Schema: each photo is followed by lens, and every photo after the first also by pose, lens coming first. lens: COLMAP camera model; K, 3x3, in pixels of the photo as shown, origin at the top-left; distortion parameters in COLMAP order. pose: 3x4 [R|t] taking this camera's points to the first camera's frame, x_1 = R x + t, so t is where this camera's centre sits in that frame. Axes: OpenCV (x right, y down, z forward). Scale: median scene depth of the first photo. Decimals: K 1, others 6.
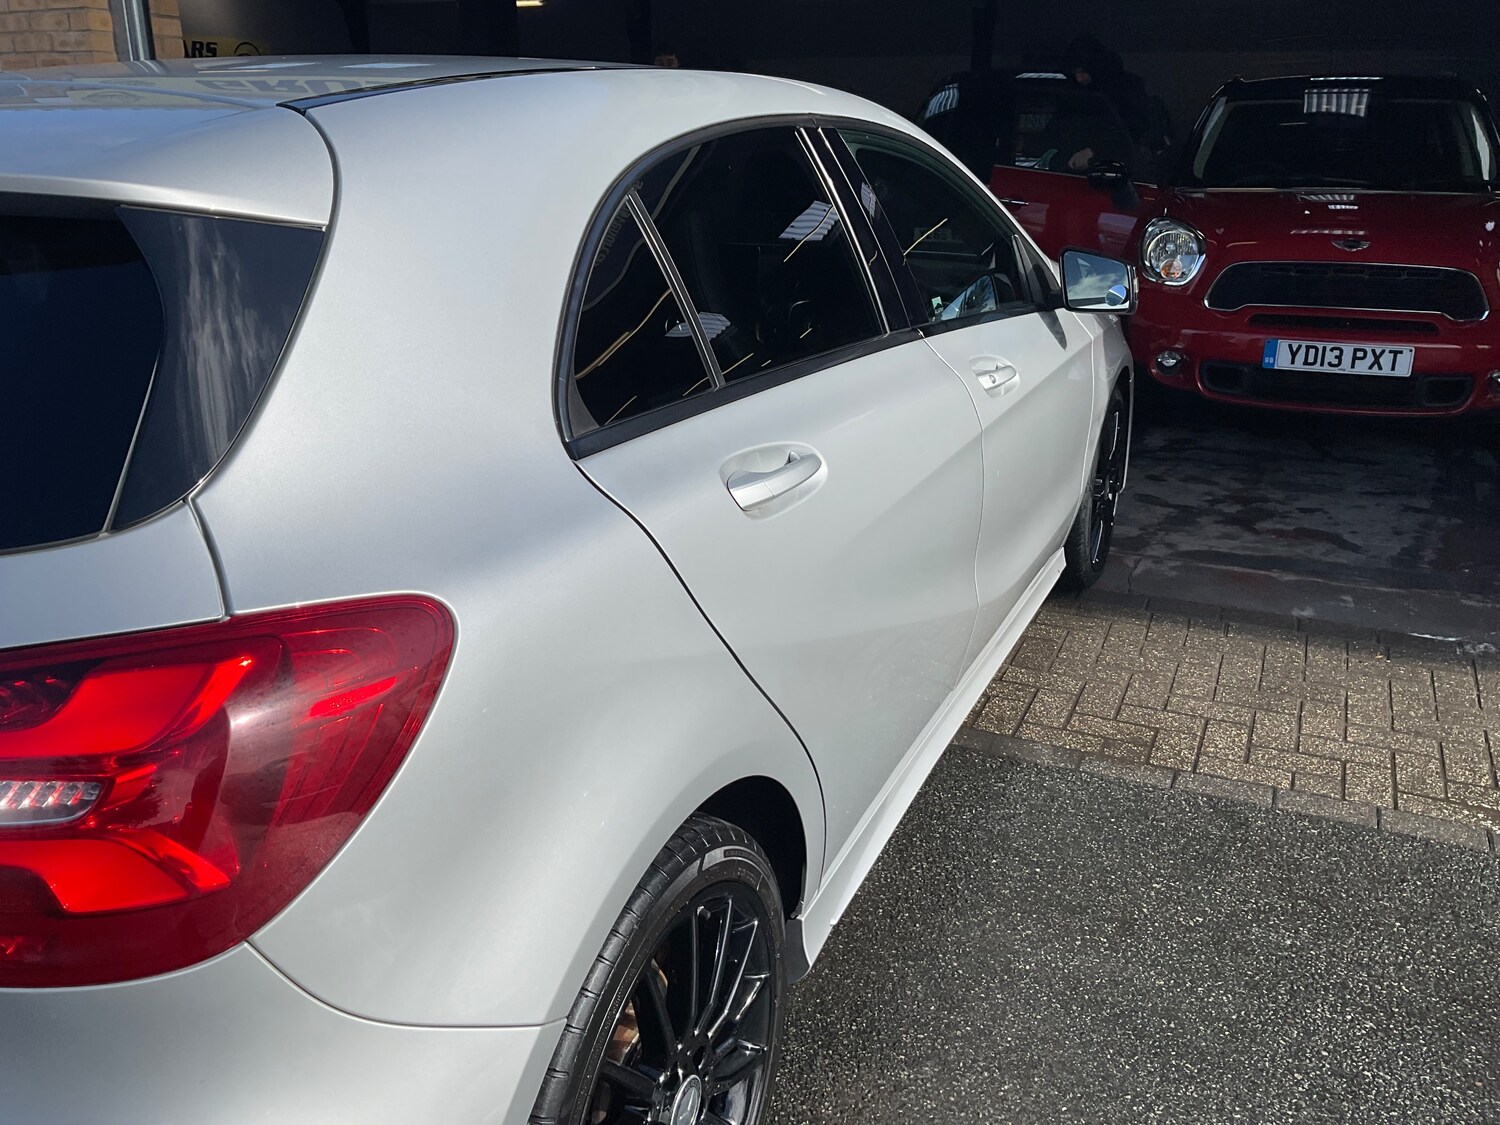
lens RADIAL K [[1239.5, 0, 749.1], [0, 1239.5, 567.5], [0, 0, 1]] dist [0.043587, -0.081511]
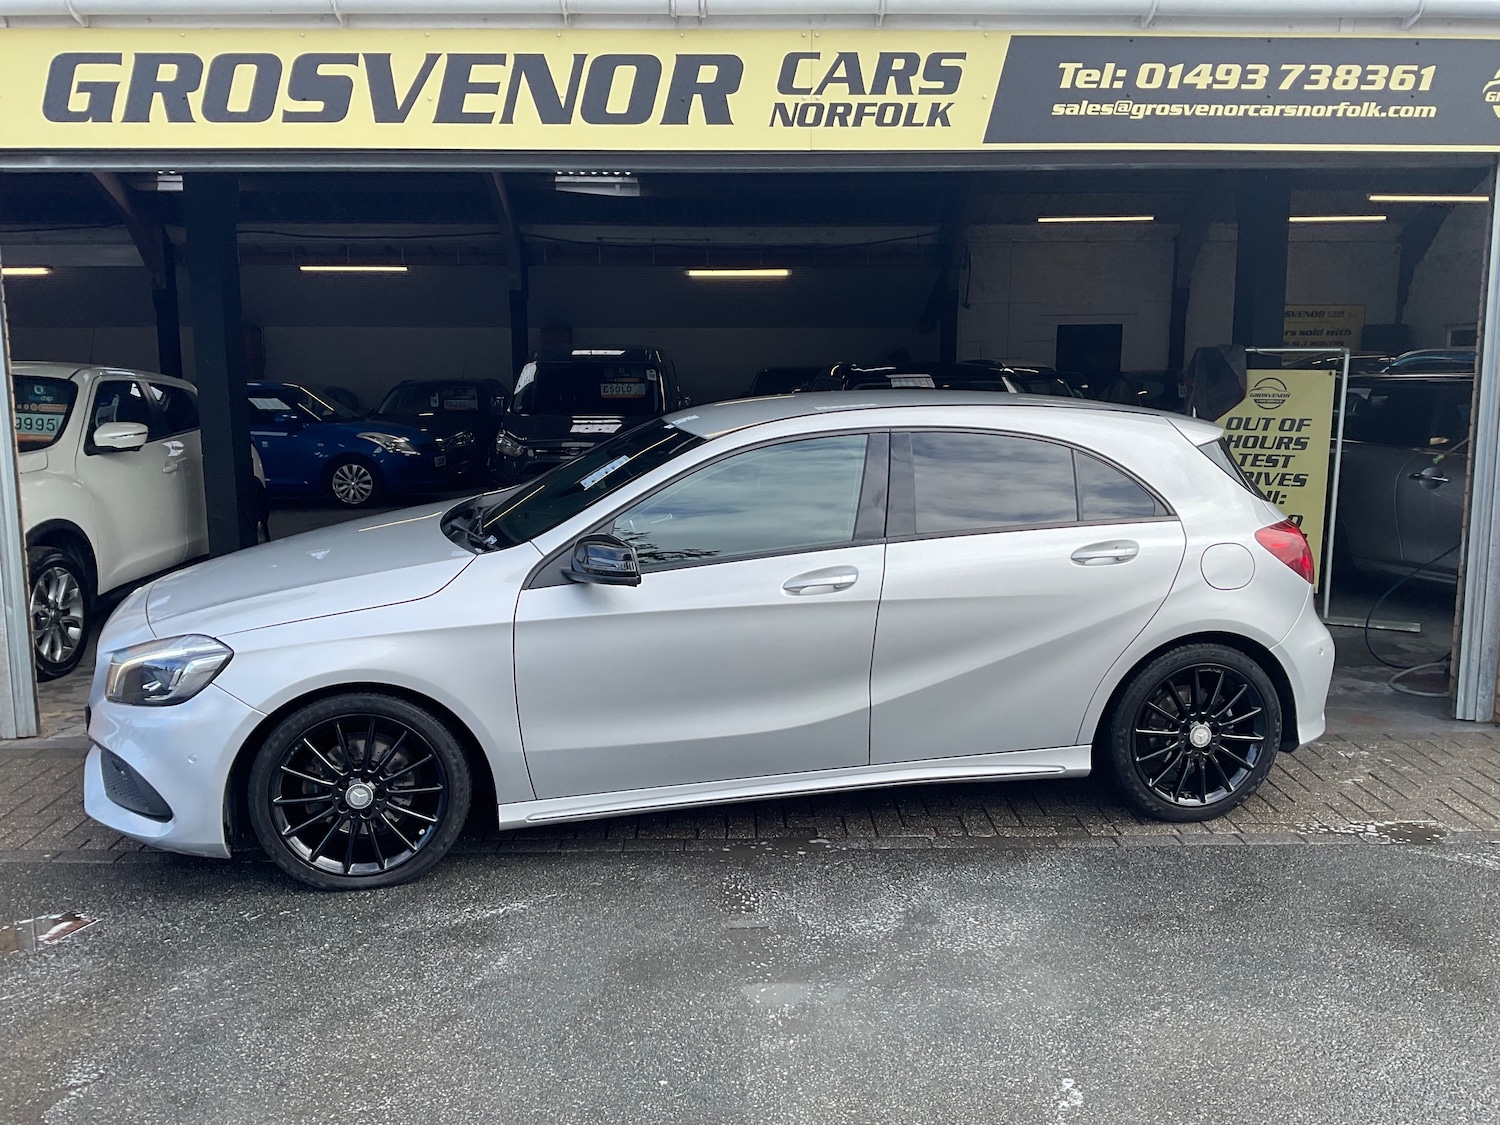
lens RADIAL K [[1239.5, 0, 749.2], [0, 1239.5, 558.9], [0, 0, 1]] dist [0.043587, -0.081511]
pose [[0.902279, -0.071355, 0.425206, -0.589852], [0.152534, 0.975258, -0.160013, 0.010409], [-0.403268, 0.209235, 0.890840, -0.194507]]
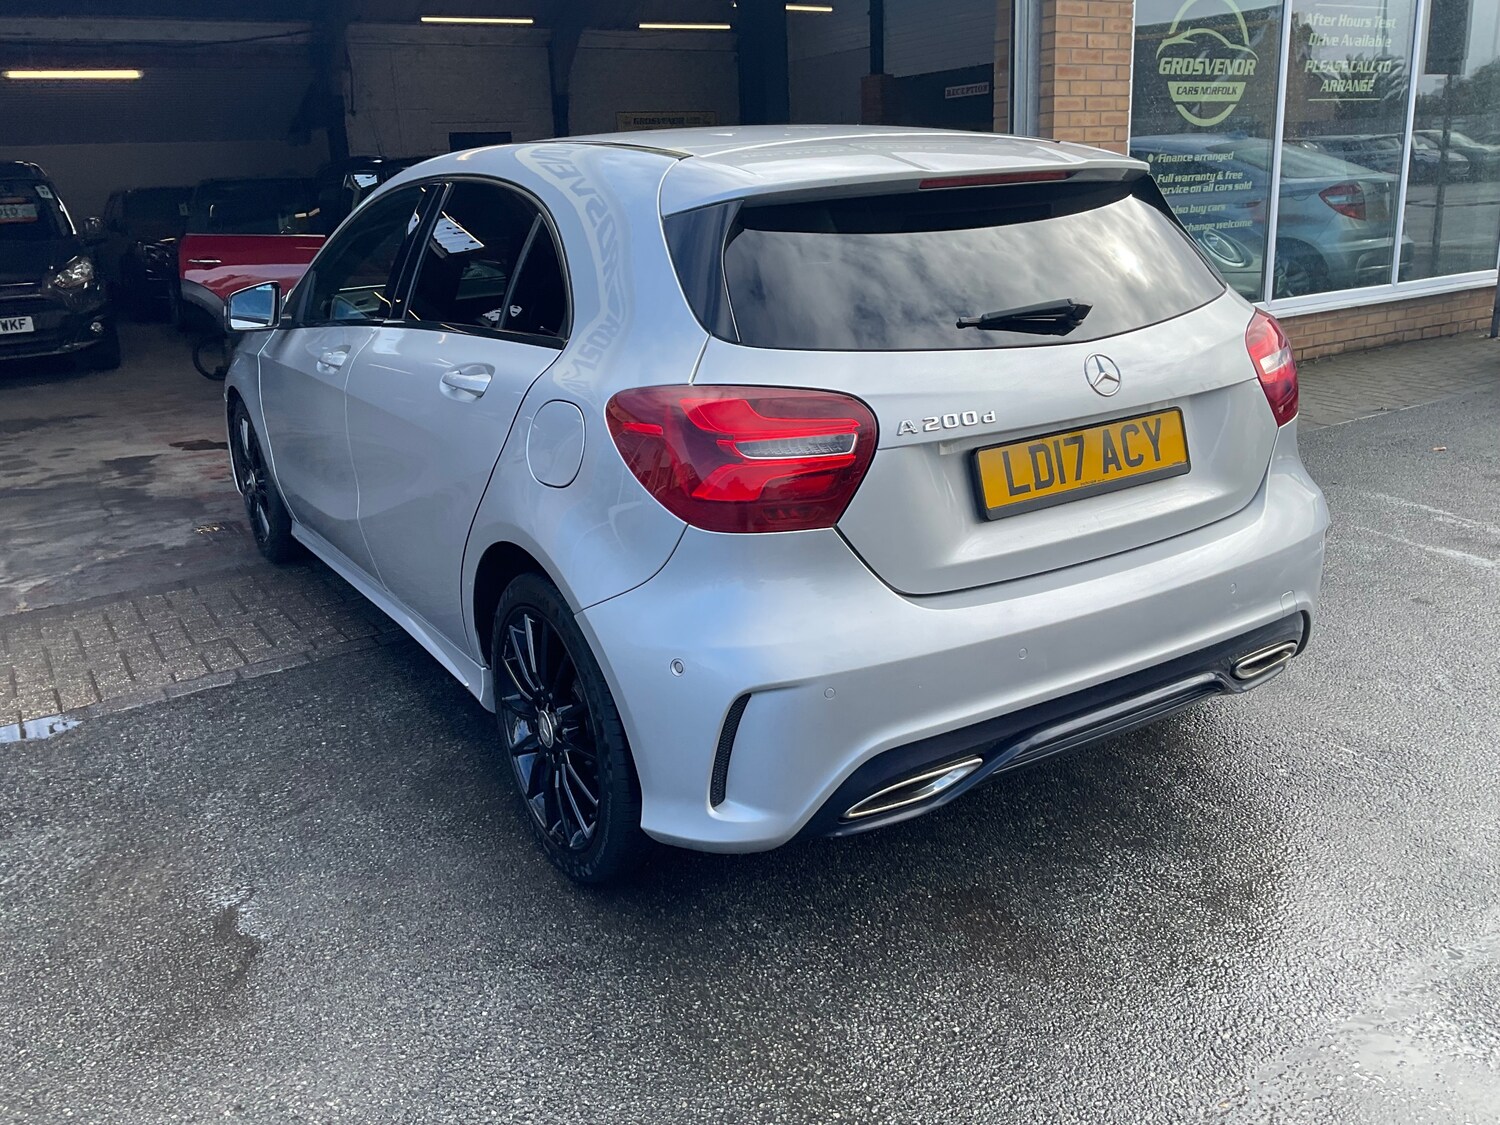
lens RADIAL K [[1239.5, 0, 745.5], [0, 1239.5, 565.9], [0, 0, 1]] dist [0.043587, -0.081511]
pose [[0.546665, -0.271418, 0.792142, -1.067779], [0.324347, 0.940794, 0.098517, -0.015756], [-0.771982, 0.203073, 0.602333, 0.076574]]
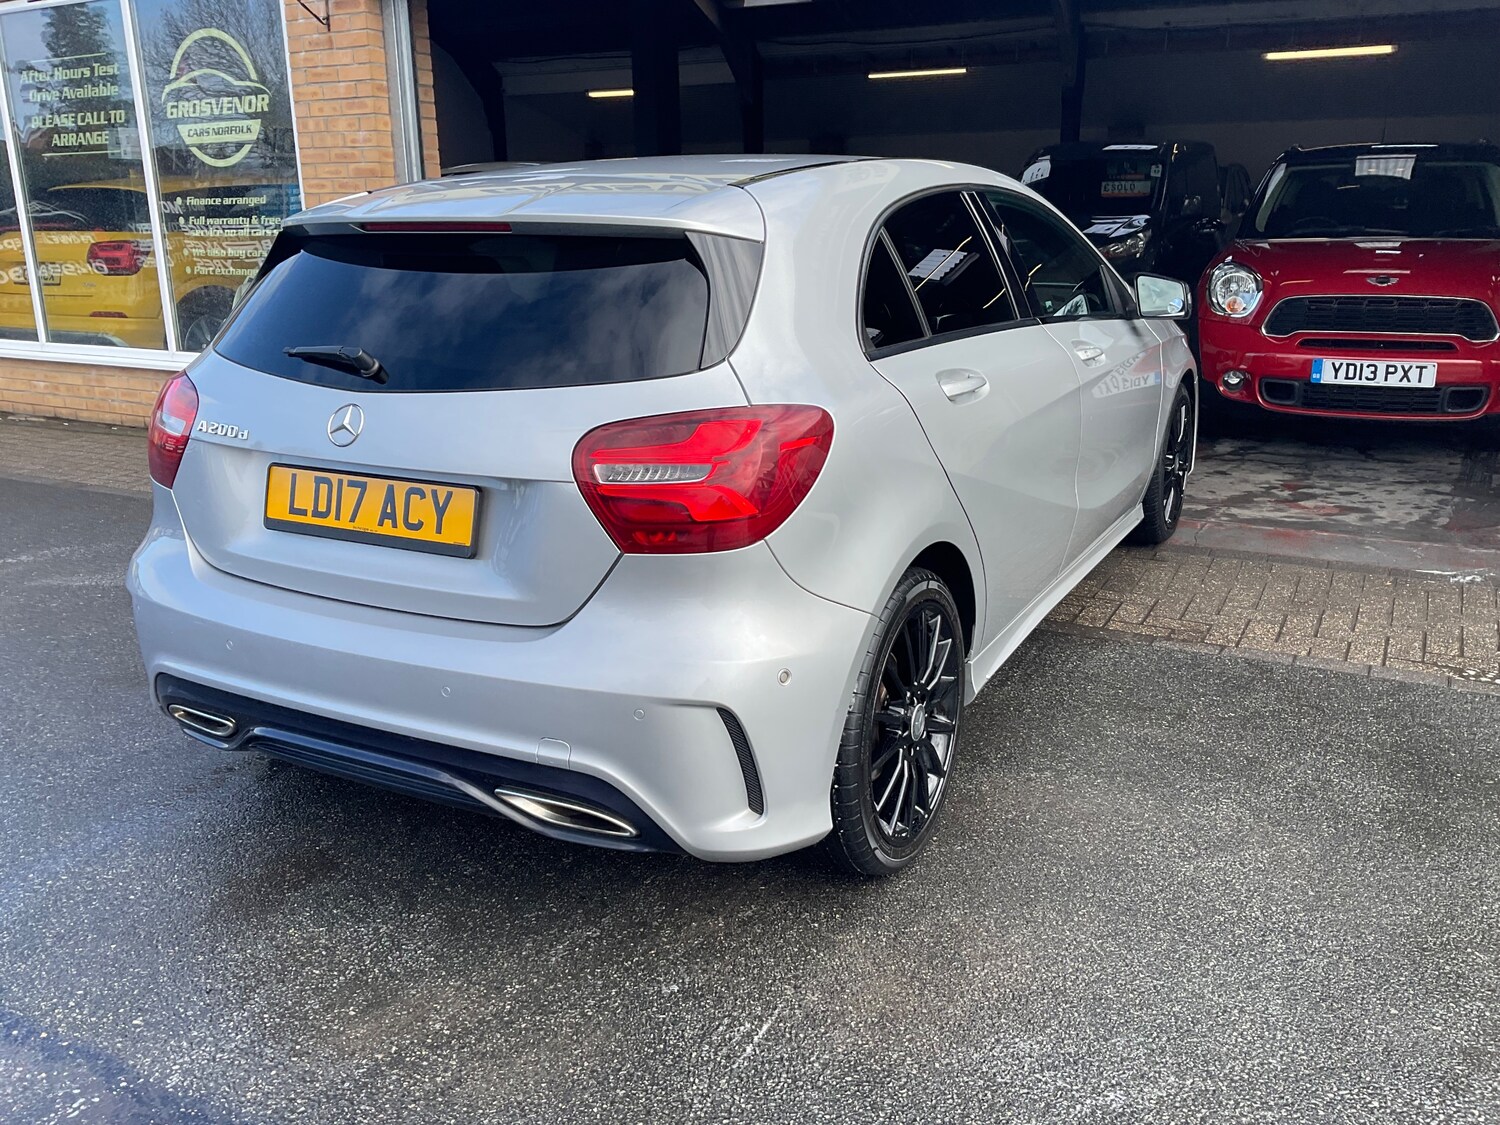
lens RADIAL K [[1239.5, 0, 750.3], [0, 1239.5, 565.5], [0, 0, 1]] dist [0.043587, -0.081511]
pose [[0.997606, 0.001869, -0.069127, -0.076977], [-0.005641, 0.998503, -0.054412, 0.137670], [0.068922, 0.054672, 0.996123, -0.376329]]
